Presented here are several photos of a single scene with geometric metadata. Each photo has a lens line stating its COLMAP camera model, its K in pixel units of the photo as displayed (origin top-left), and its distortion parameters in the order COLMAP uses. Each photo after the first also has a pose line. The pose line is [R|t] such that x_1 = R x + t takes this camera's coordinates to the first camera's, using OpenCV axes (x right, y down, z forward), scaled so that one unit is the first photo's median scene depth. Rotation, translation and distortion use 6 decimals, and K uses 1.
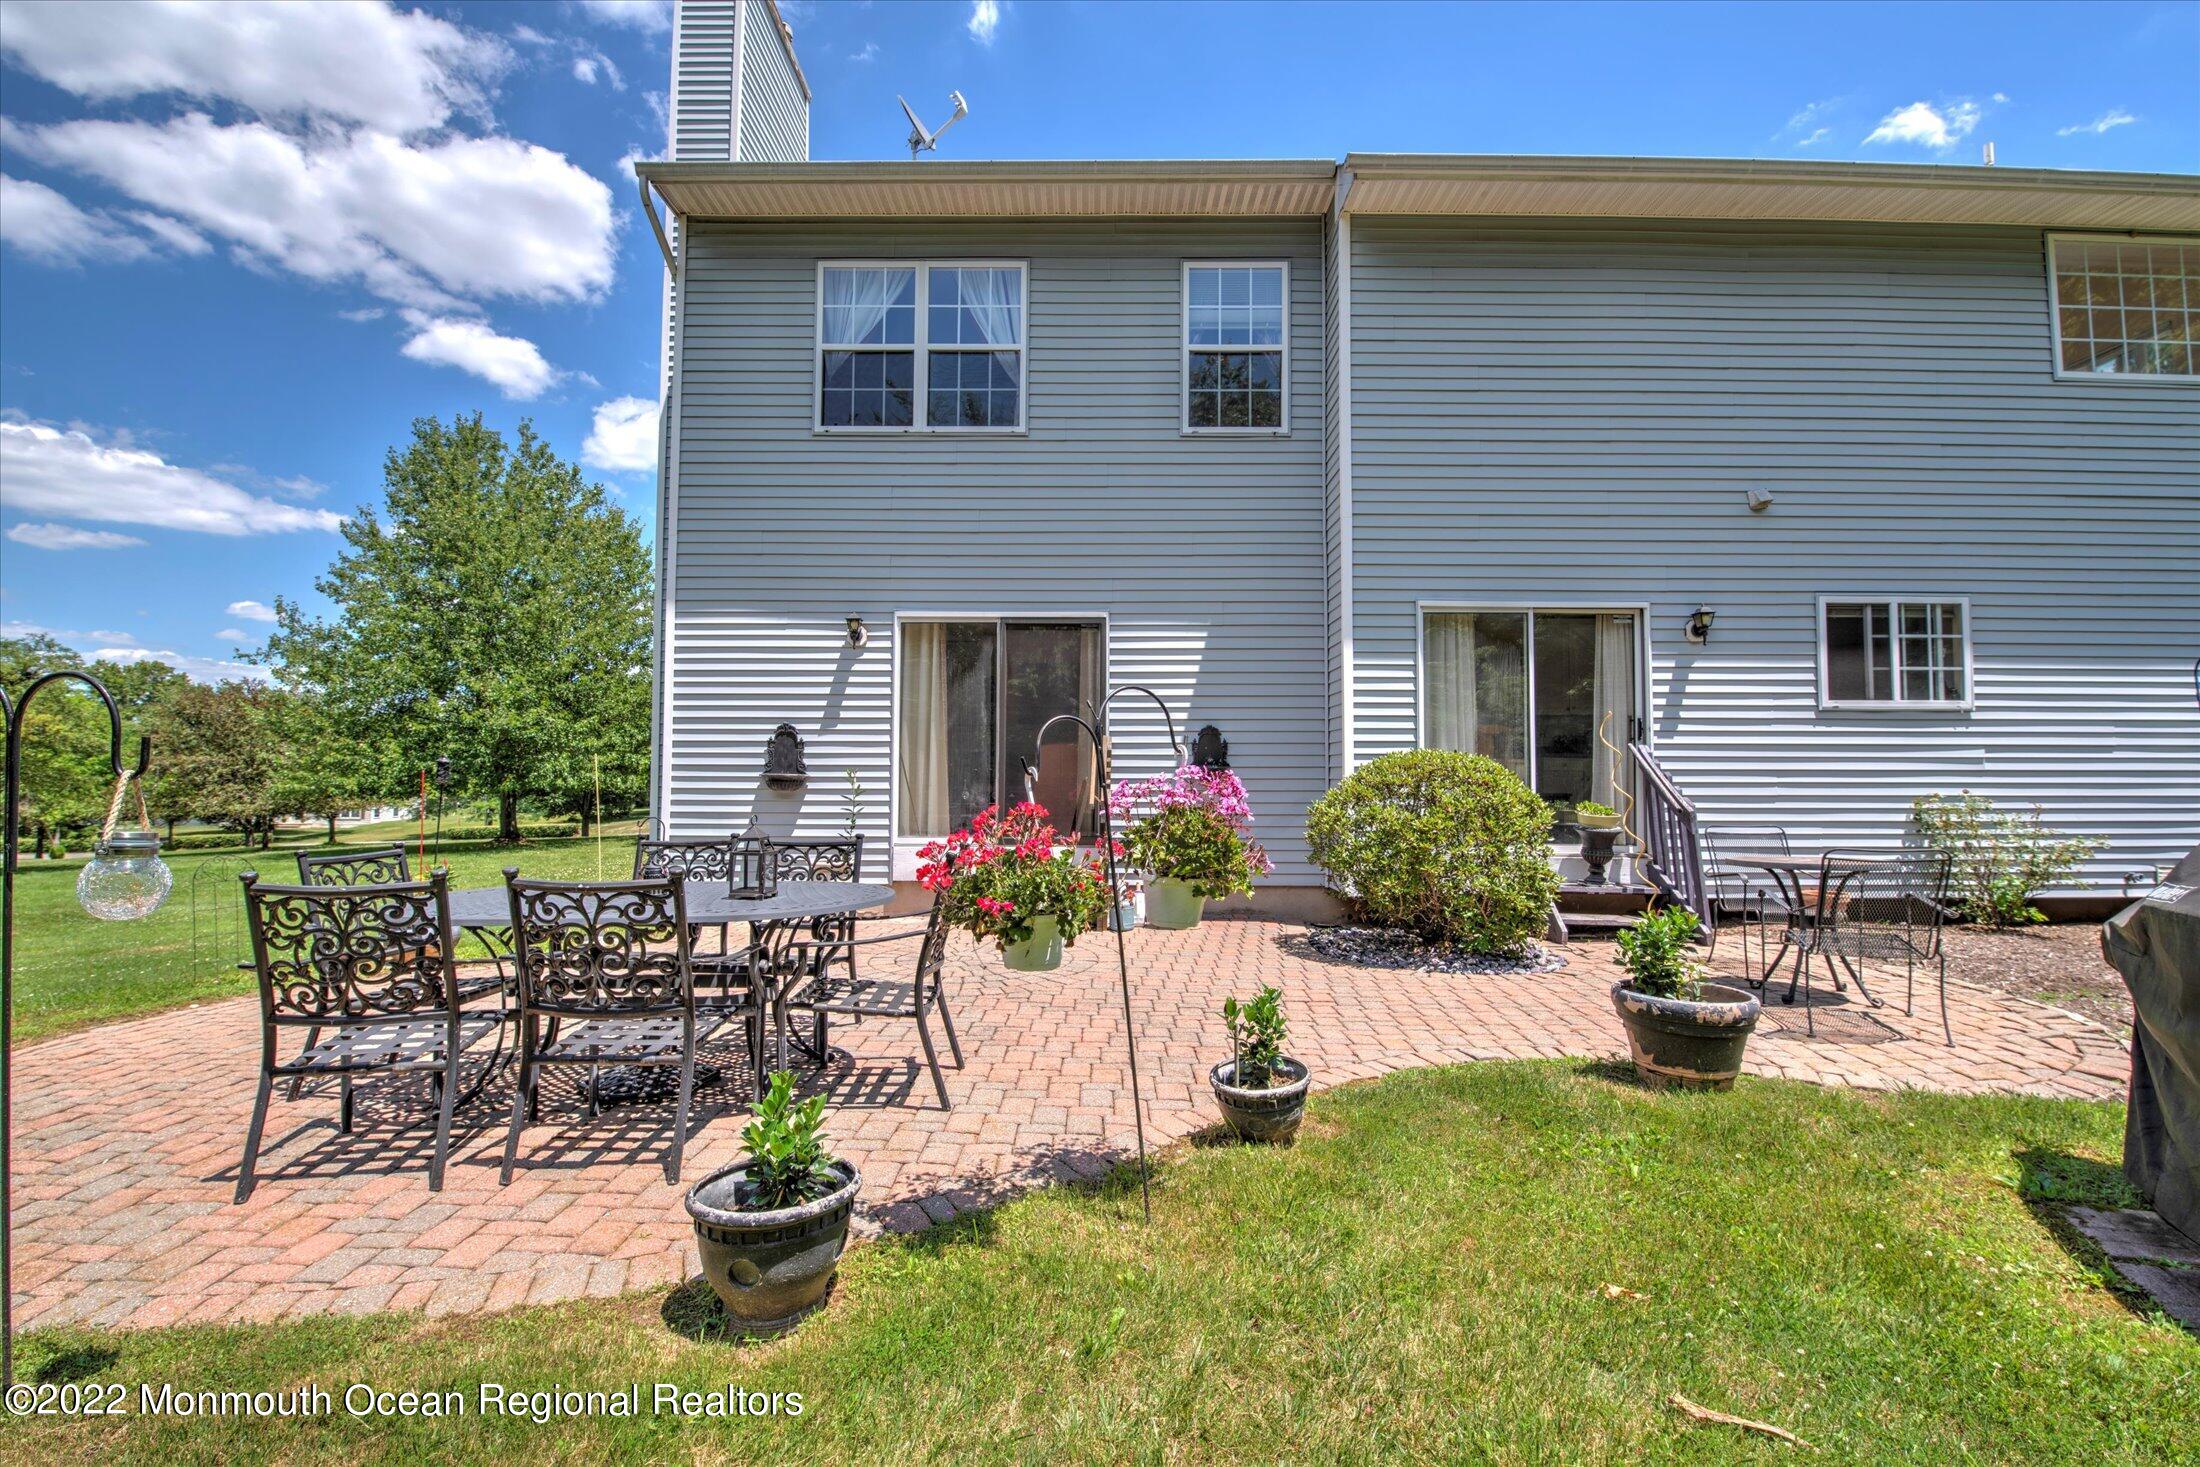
lens RADIAL K [[882.2, 0, 1102.8], [0, 882.2, 739.0], [0, 0, 1]] dist [-0.014663, -0.000905]
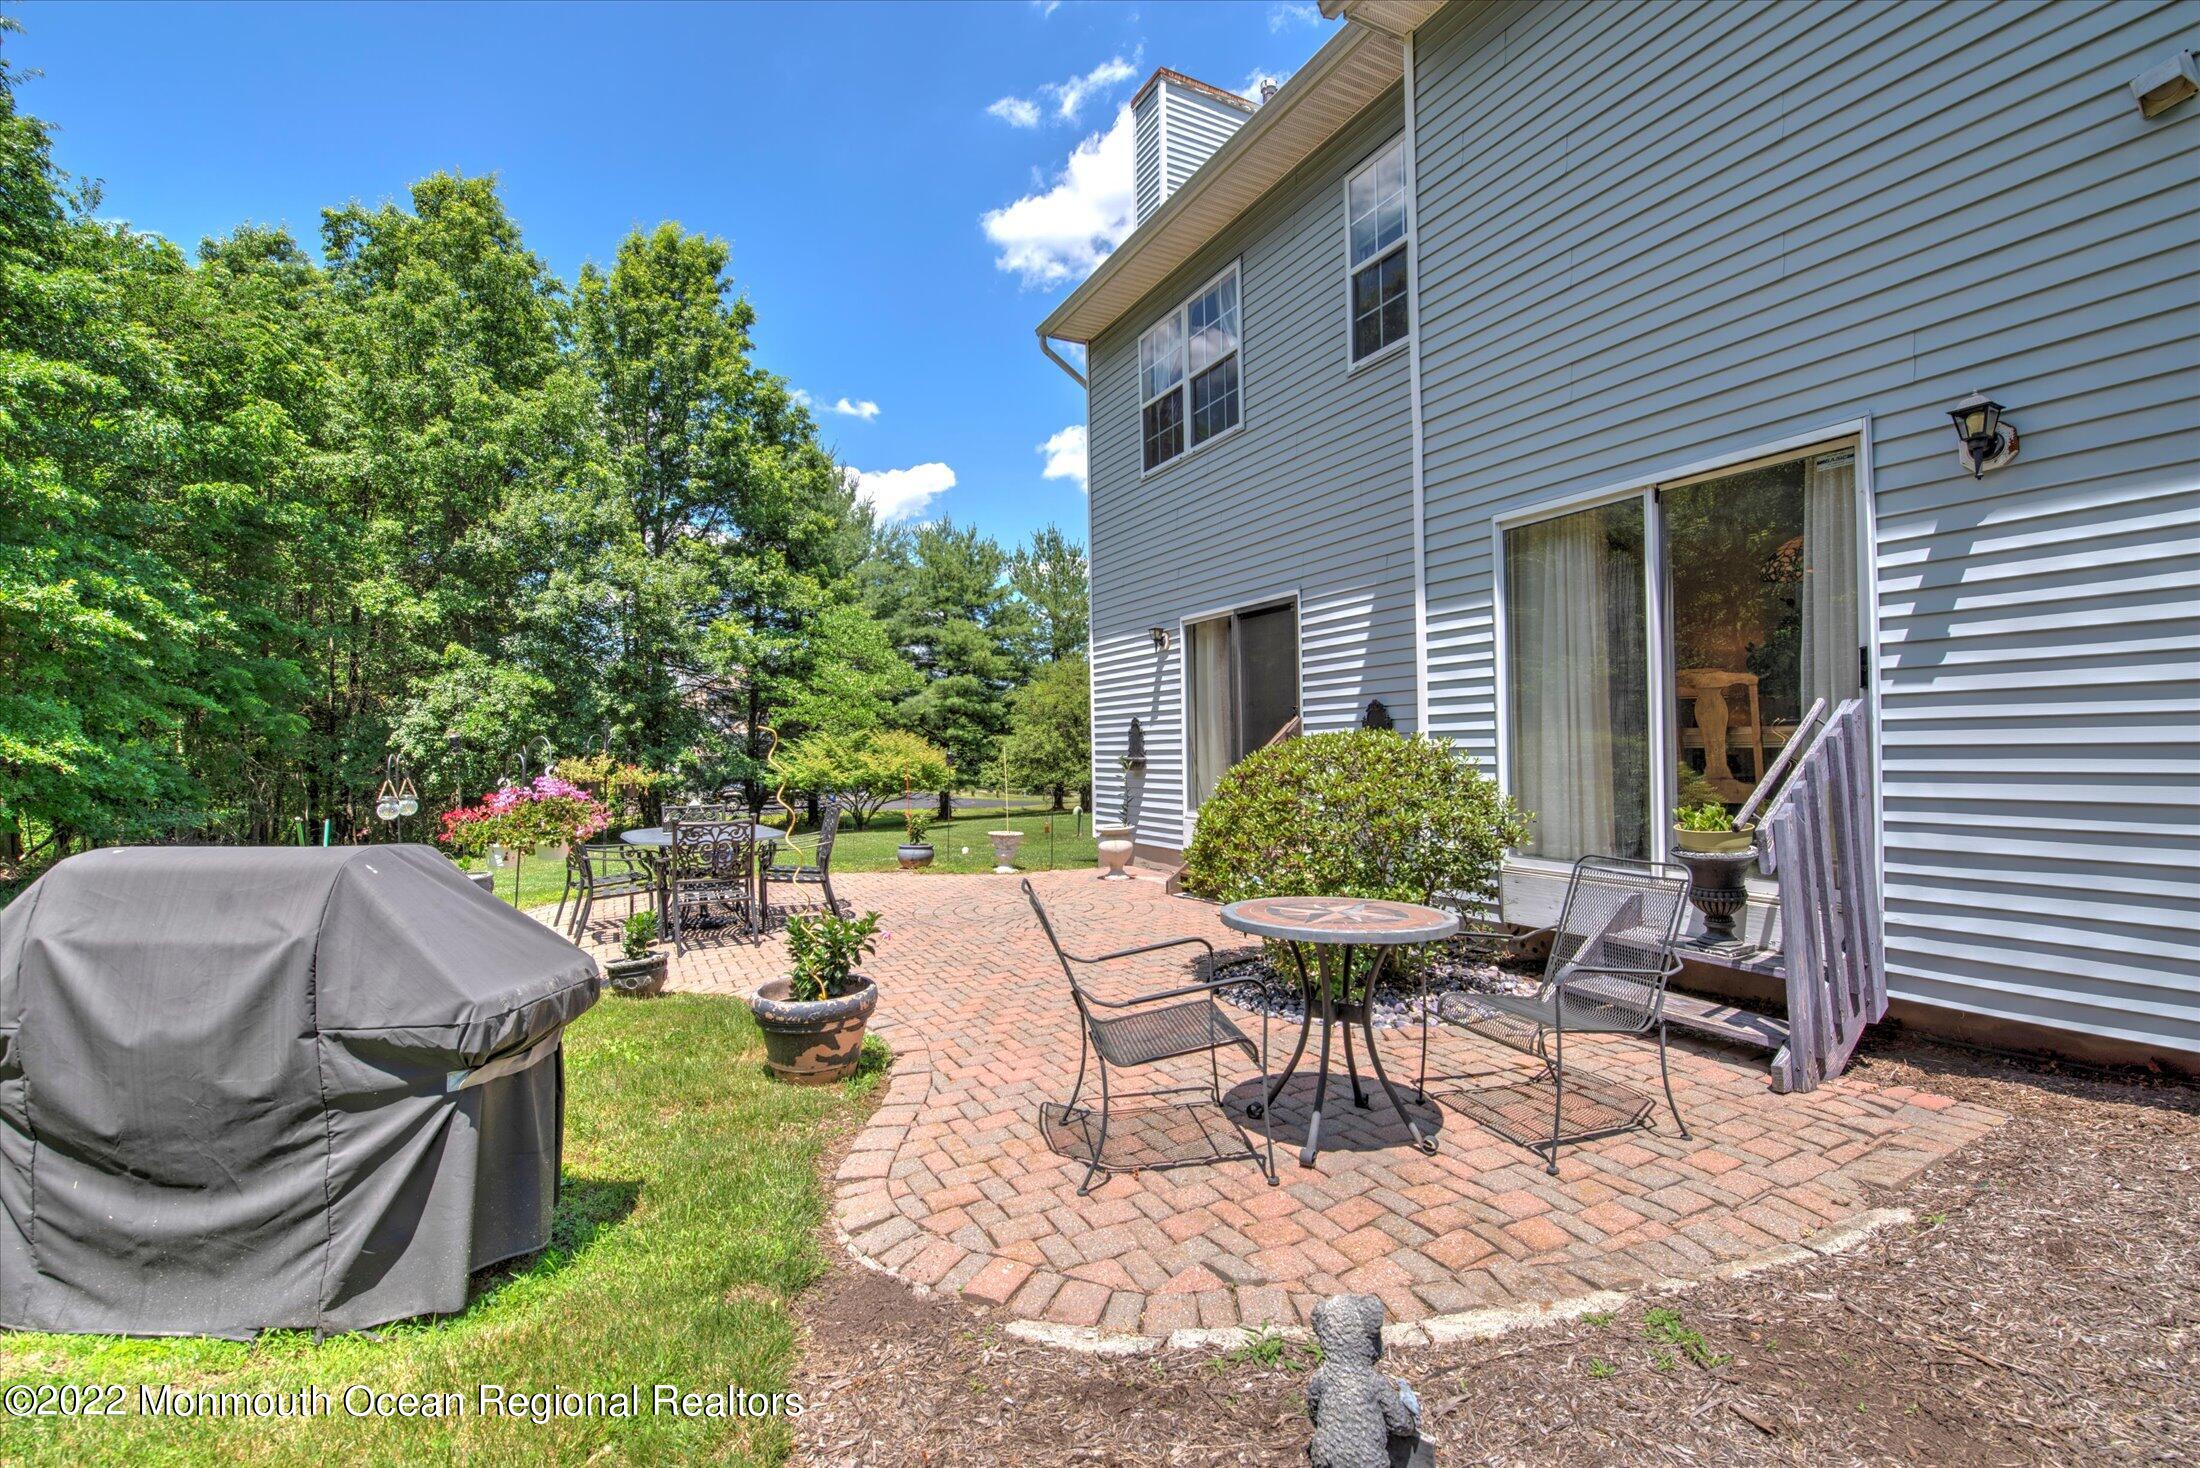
lens RADIAL K [[965.8, 0, 1102.2], [0, 965.8, 746.1], [0, 0, 1]] dist [-0.009405, -0.005834]
pose [[0.455895, -0.012890, -0.889940, 0.908198], [0.045859, 0.998907, 0.009025, 0.009253], [0.888851, -0.044926, 0.455988, 0.344262]]
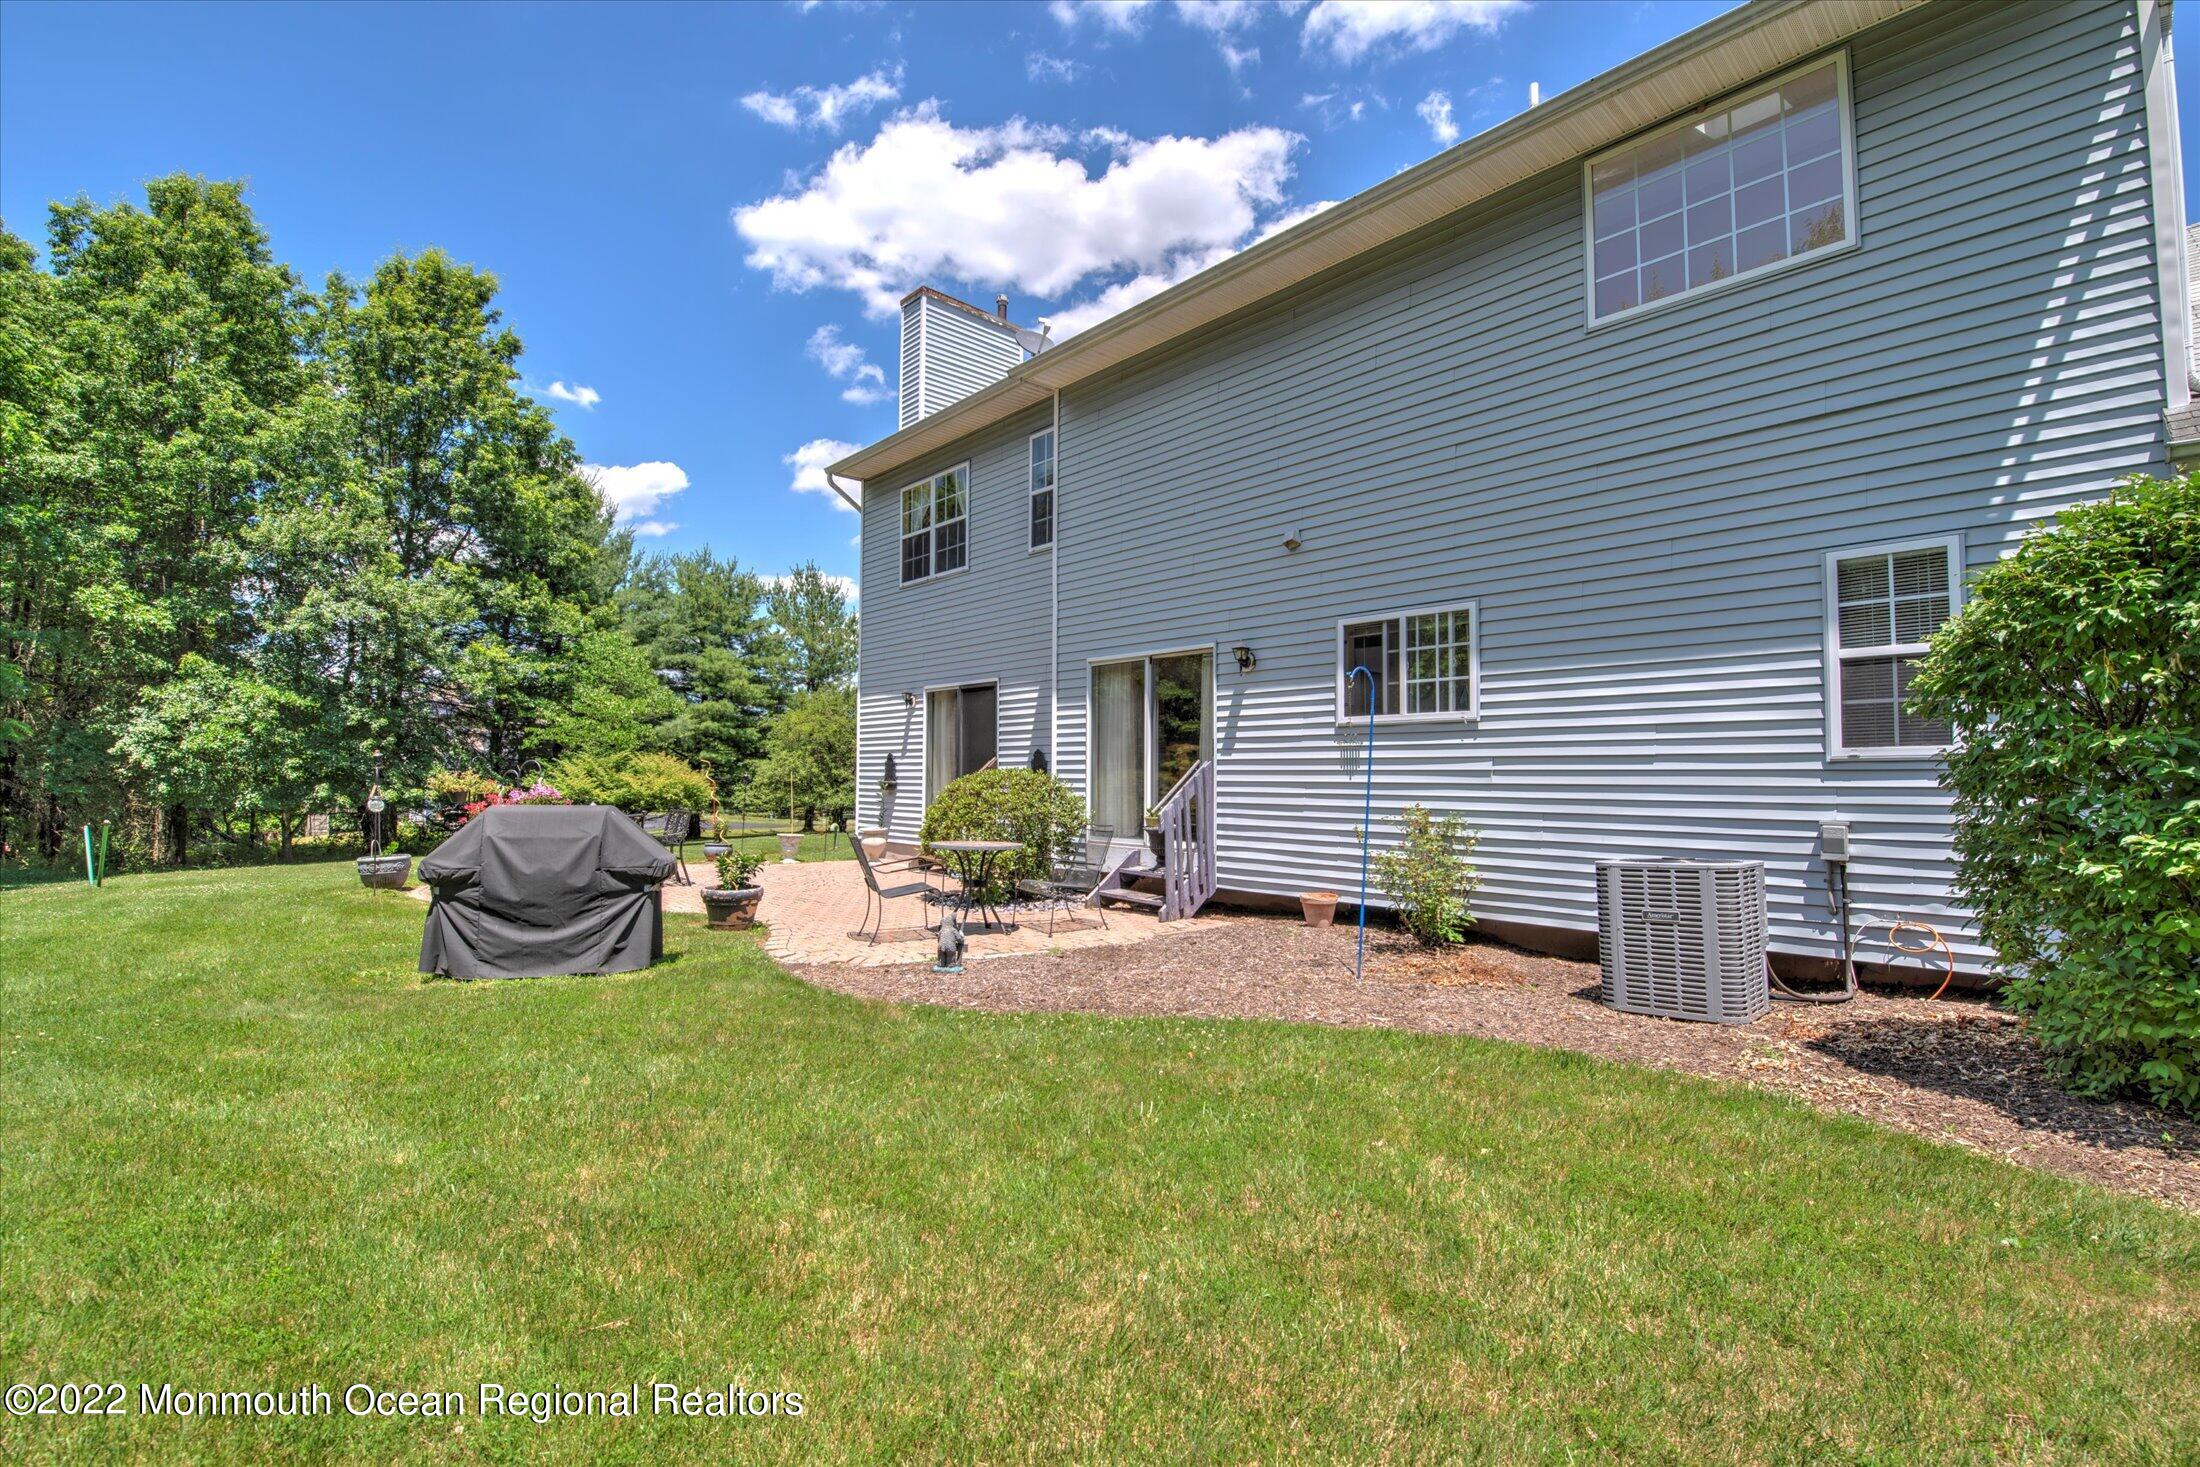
lens RADIAL K [[965.8, 0, 1124.1], [0, 965.8, 756.6], [0, 0, 1]] dist [-0.009405, -0.005834]
pose [[0.684169, -0.013047, -0.729207, 1.497787], [0.018837, 0.999823, -0.000215, -0.000823], [0.729080, -0.013588, 0.684294, -0.002244]]
